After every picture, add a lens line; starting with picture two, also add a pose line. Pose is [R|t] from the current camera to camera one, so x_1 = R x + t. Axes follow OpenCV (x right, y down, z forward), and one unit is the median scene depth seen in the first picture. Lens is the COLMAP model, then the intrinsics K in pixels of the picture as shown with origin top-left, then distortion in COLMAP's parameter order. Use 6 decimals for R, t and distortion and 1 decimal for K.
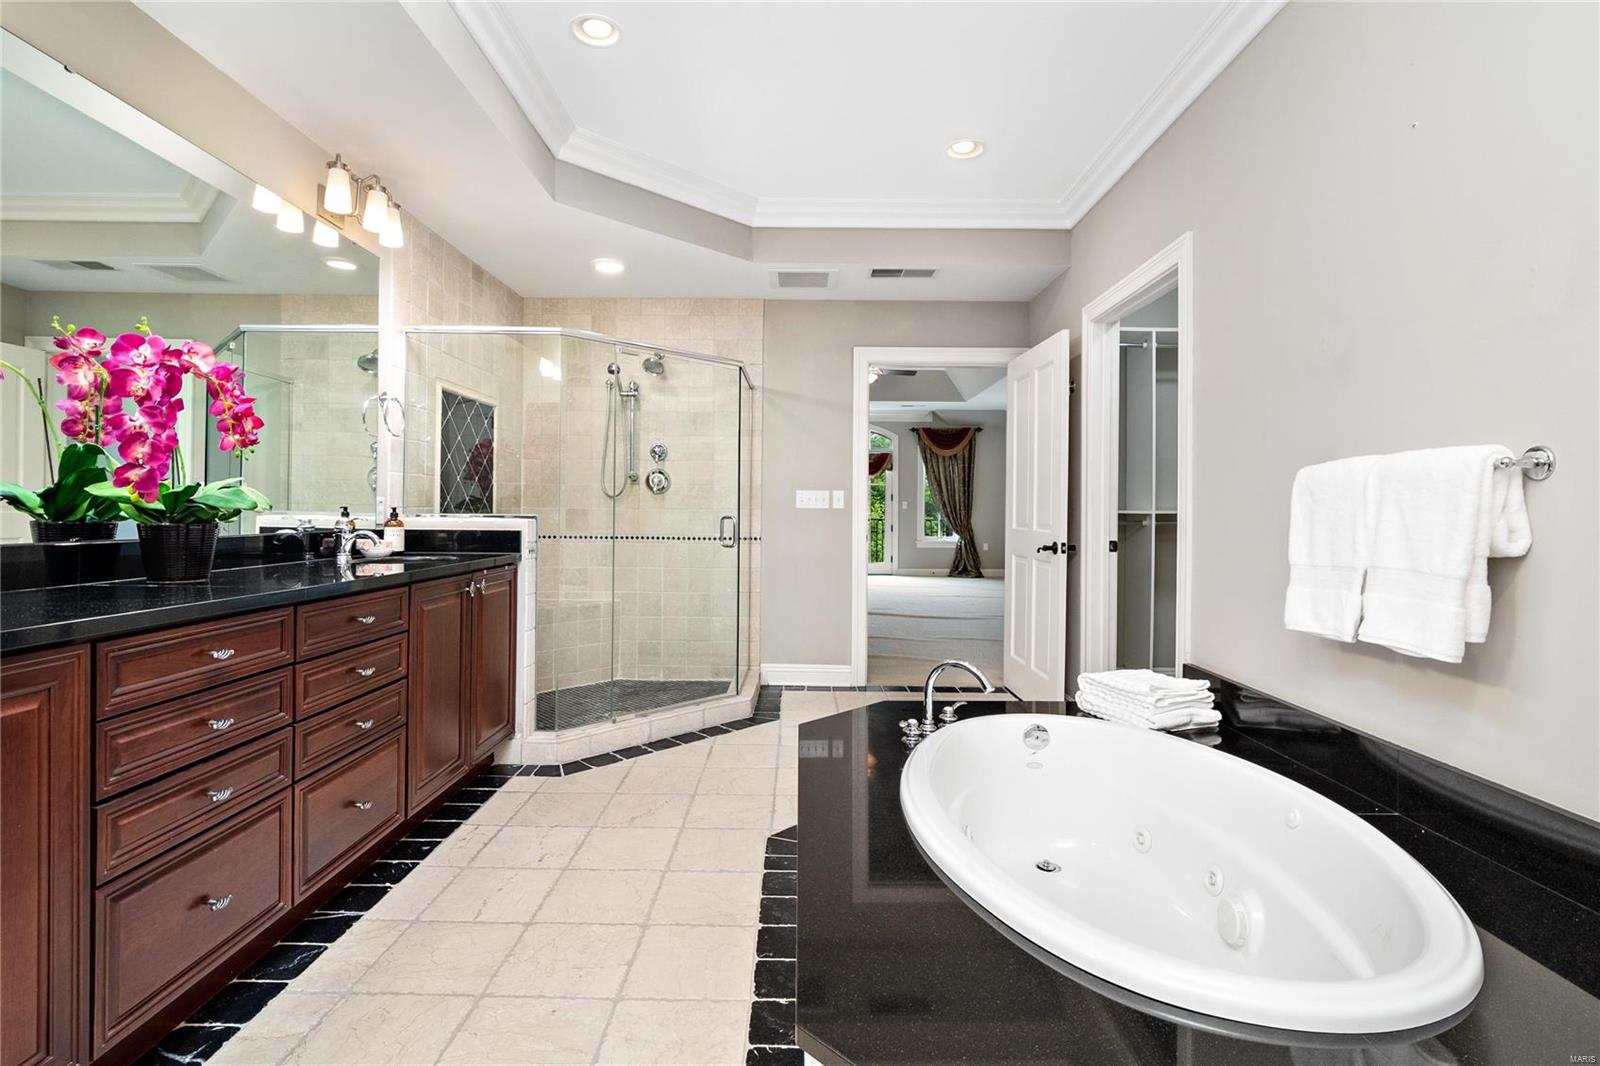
lens RADIAL K [[757.1, 0, 801.8], [0, 757.1, 519.5], [0, 0, 1]] dist [-0.003742, -0.001061]
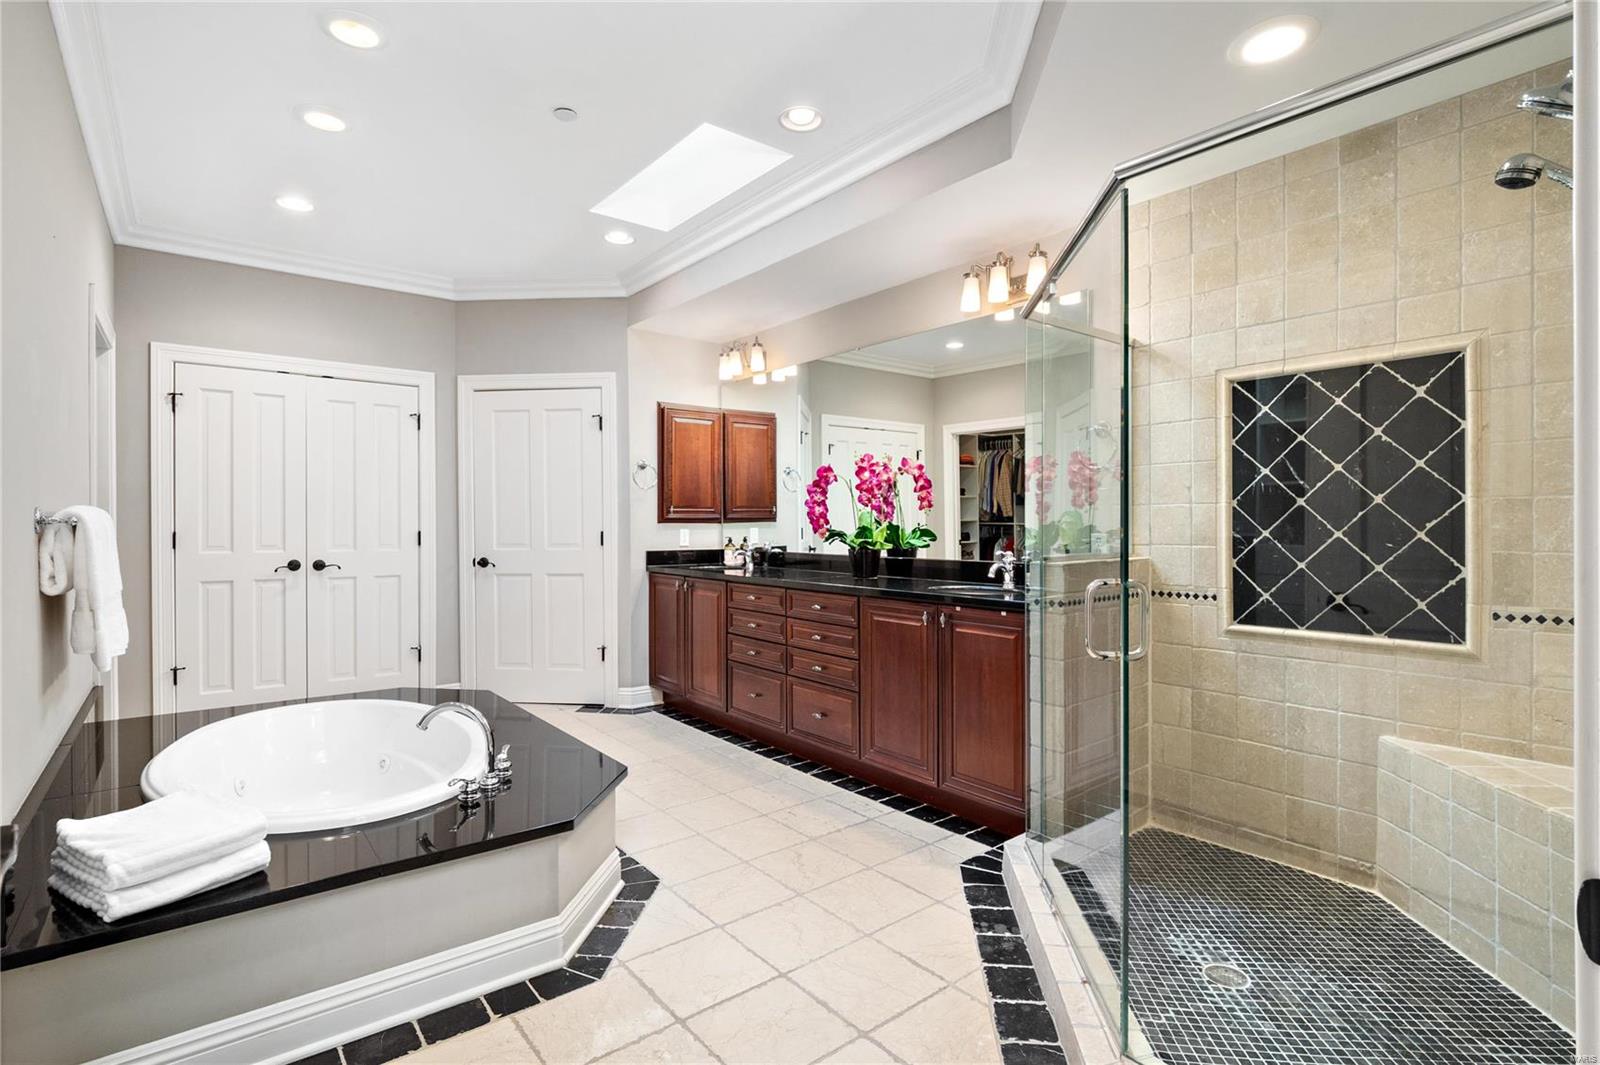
lens RADIAL K [[757.1, 0, 801.8], [0, 757.1, 519.0], [0, 0, 1]] dist [-0.003742, -0.001061]
pose [[-0.779112, -0.008627, -0.626826, 0.454369], [-0.009356, 0.999954, -0.002133, -0.057040], [0.626815, 0.004203, -0.779156, 1.973687]]
